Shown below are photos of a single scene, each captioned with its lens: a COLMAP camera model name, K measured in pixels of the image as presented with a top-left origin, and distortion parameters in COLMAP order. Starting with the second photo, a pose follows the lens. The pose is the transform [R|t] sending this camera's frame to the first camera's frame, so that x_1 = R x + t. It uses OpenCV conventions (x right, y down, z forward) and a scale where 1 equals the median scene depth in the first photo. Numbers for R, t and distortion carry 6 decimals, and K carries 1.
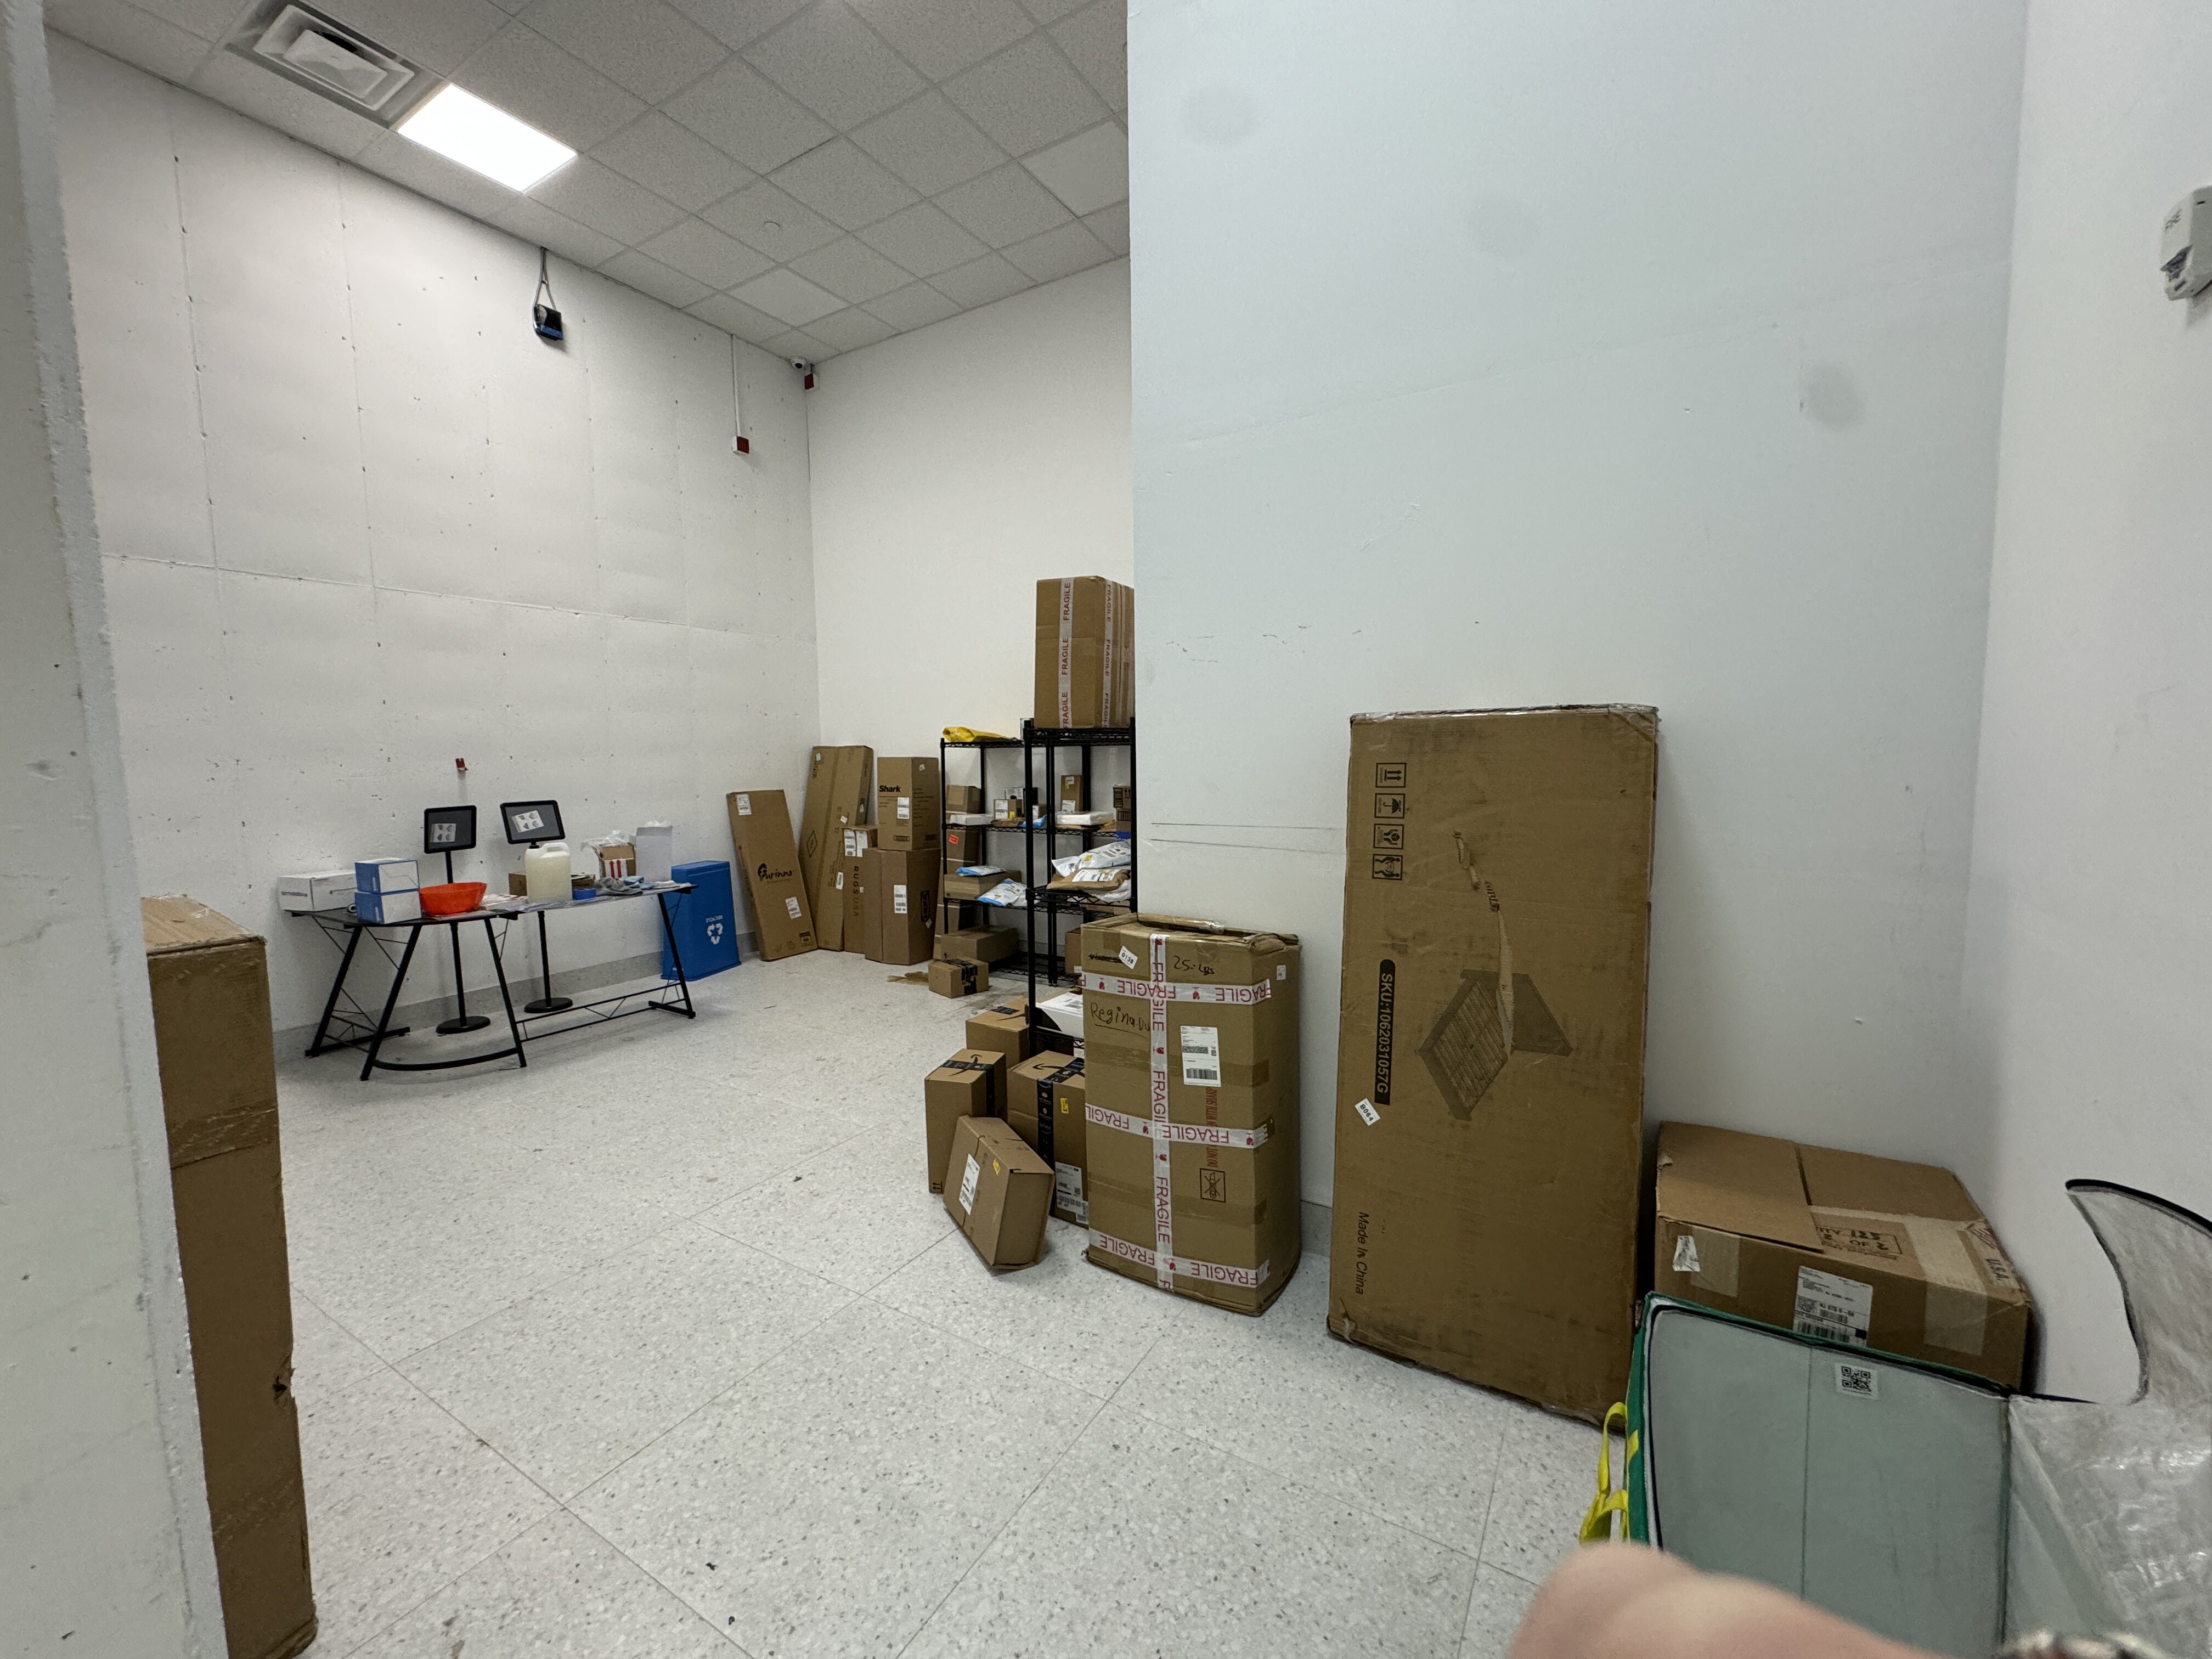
lens RADIAL K [[885.1, 0, 1106.0], [0, 885.1, 829.5], [0, 0, 1]] dist [-0.003273, 0.000888]
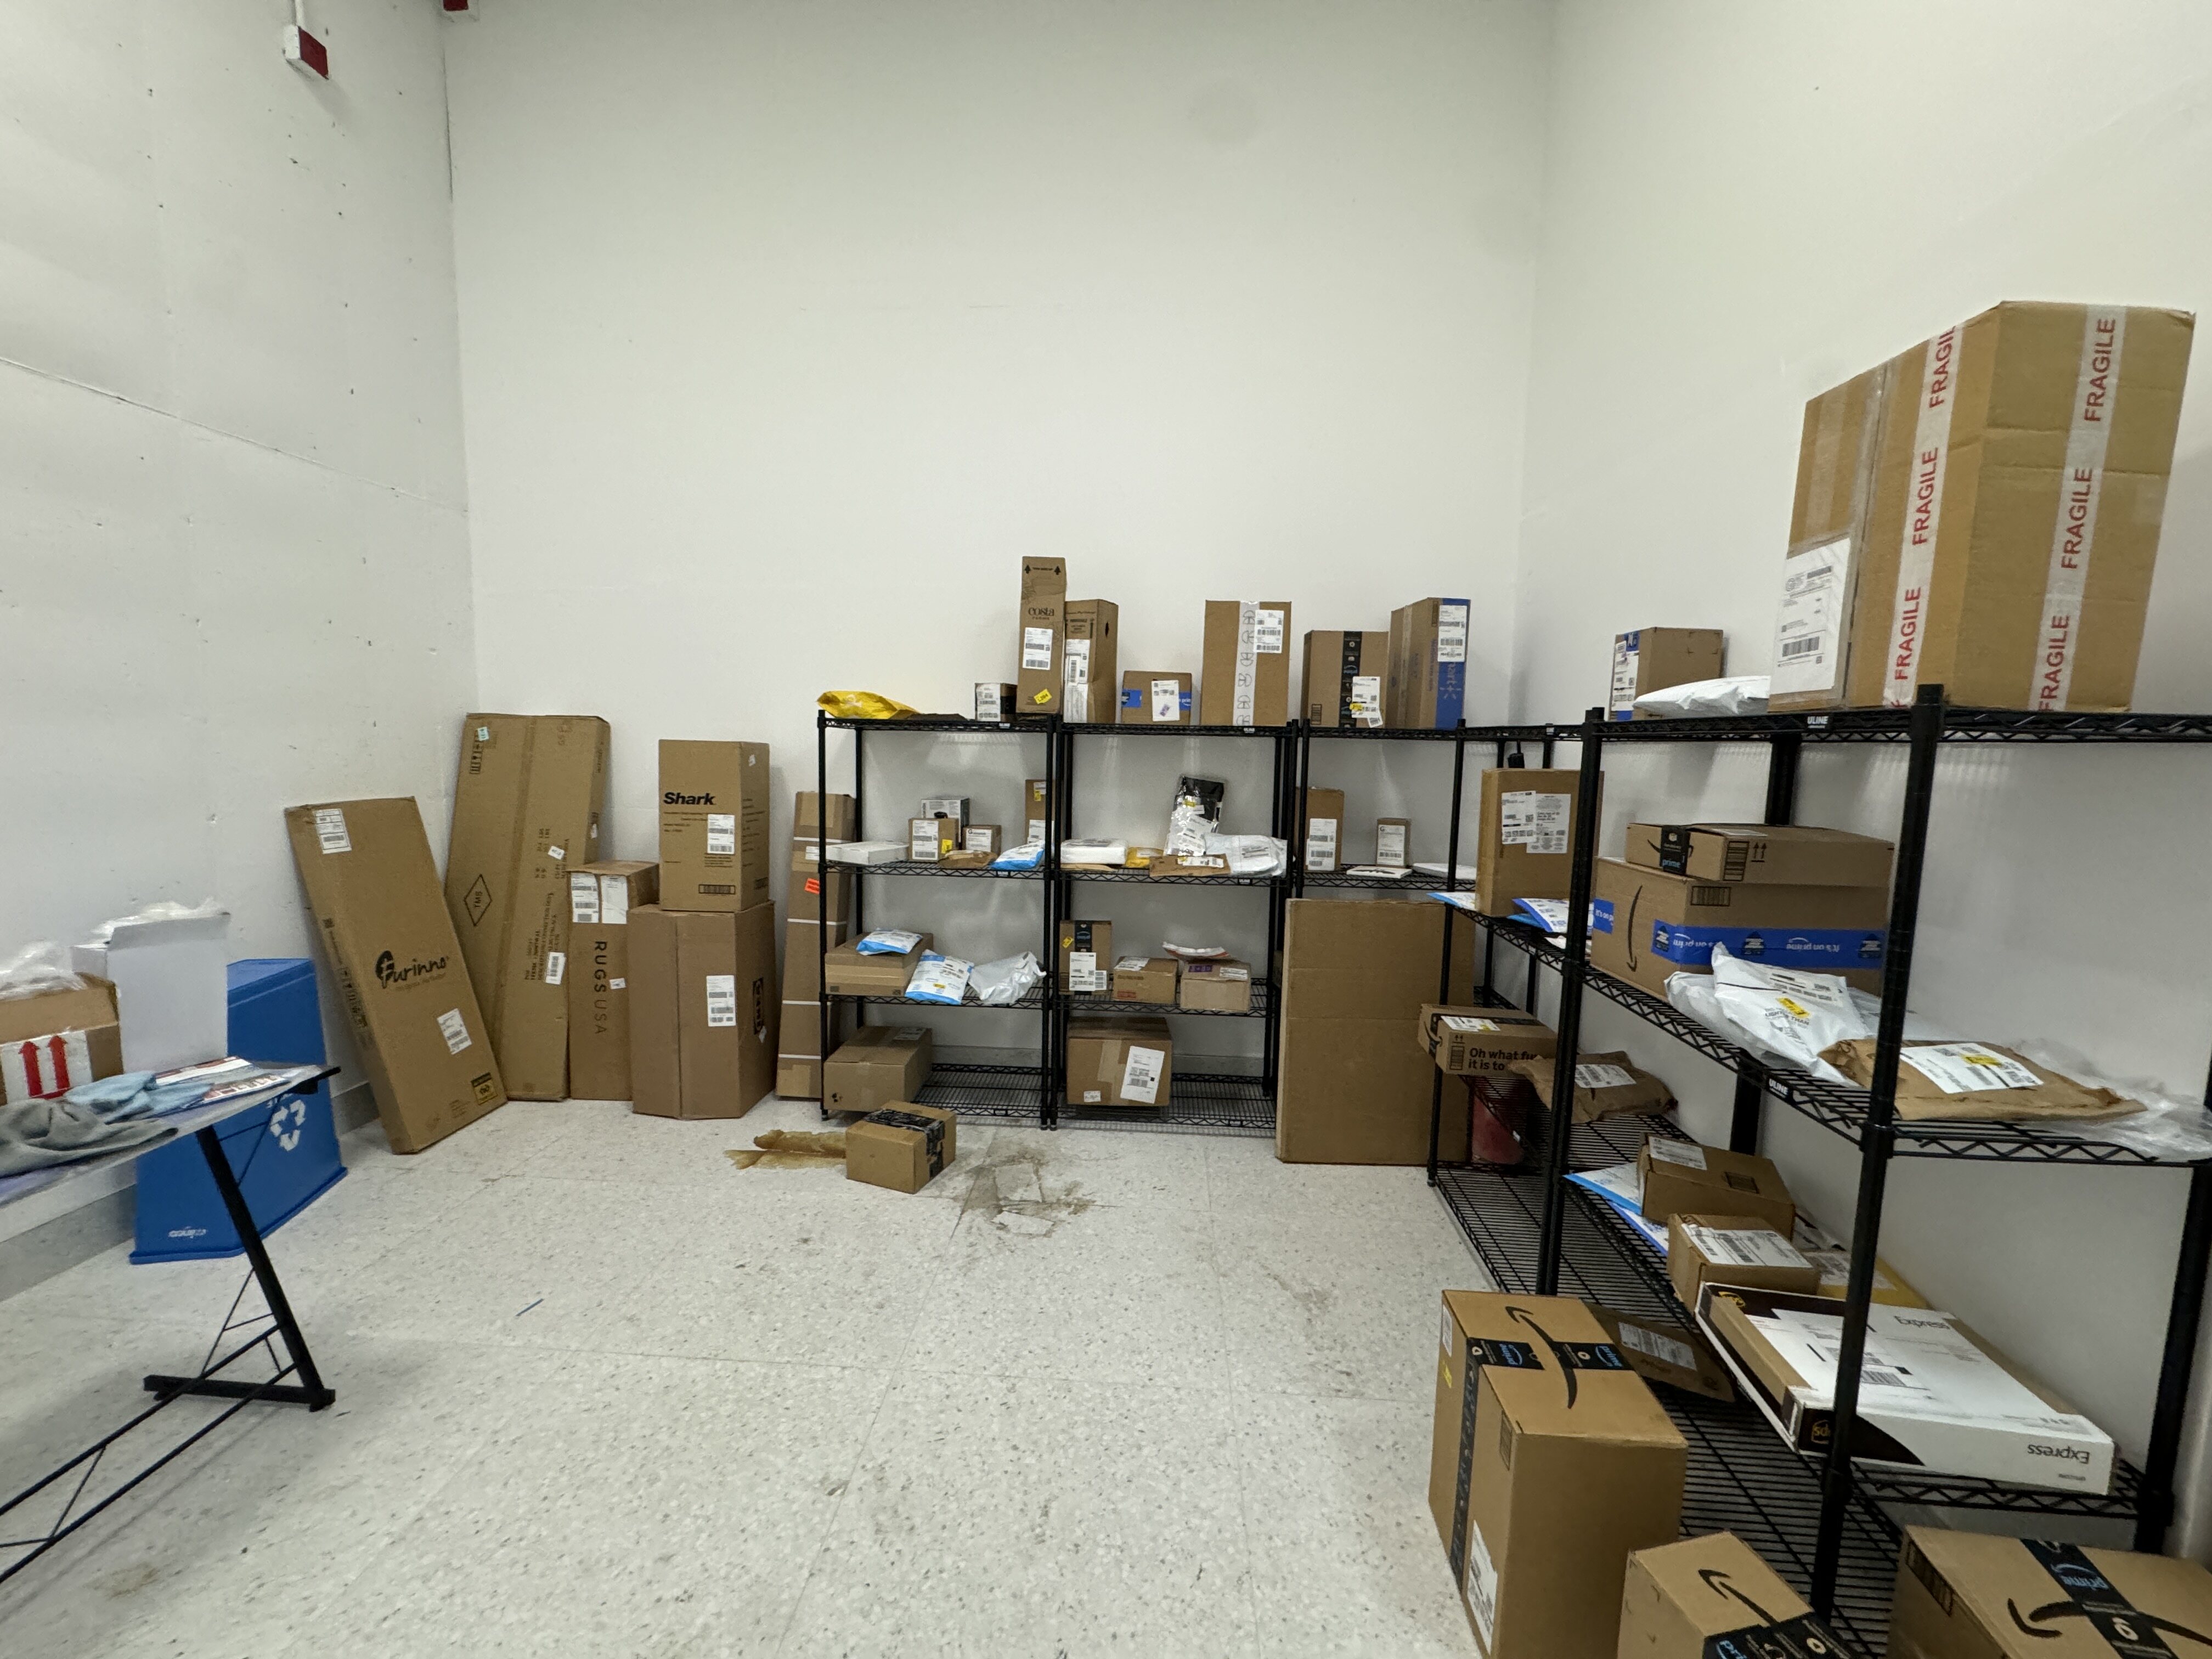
lens RADIAL K [[885.1, 0, 1106.0], [0, 885.1, 829.5], [0, 0, 1]] dist [-0.003273, 0.000888]
pose [[0.883491, -0.018295, 0.468091, -0.272751], [0.010039, 0.999747, 0.020127, -0.035402], [-0.468341, -0.013083, 0.883451, 0.400289]]
